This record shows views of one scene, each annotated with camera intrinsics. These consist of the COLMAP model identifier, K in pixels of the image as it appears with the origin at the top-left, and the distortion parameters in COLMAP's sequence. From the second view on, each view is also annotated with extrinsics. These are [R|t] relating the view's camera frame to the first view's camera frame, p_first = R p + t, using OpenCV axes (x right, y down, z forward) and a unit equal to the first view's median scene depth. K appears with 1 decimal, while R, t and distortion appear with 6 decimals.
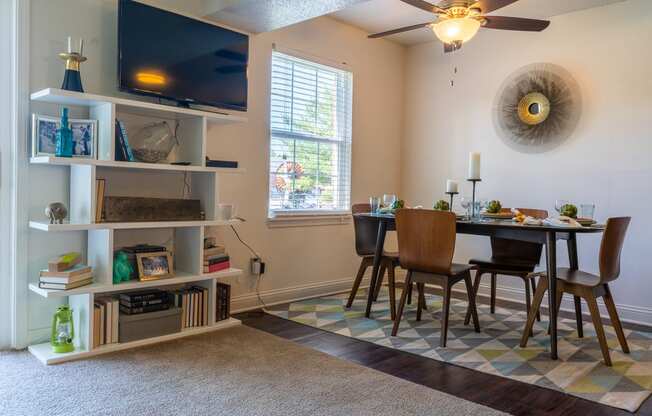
lens RADIAL K [[495.4, 0, 326.0], [0, 495.4, 208.0], [0, 0, 1]] dist [0.001652, 0.000435]
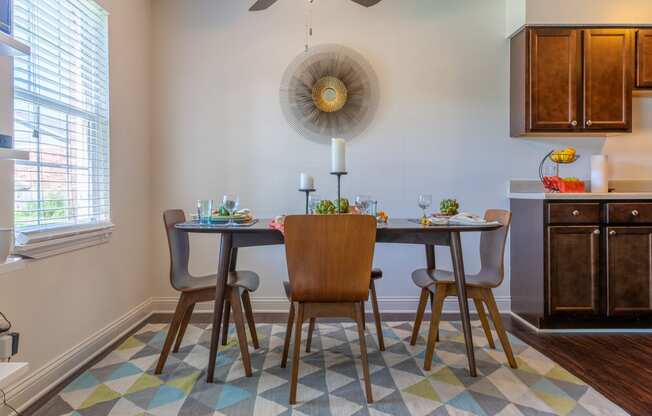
lens RADIAL K [[511.1, 0, 328.1], [0, 511.1, 191.8], [0, 0, 1]] dist [0.004136, -0.001153]
pose [[0.721165, -0.025390, 0.692298, -0.294854], [0.041880, 0.999098, -0.006985, -0.023172], [-0.691496, 0.034031, 0.721578, 0.435211]]
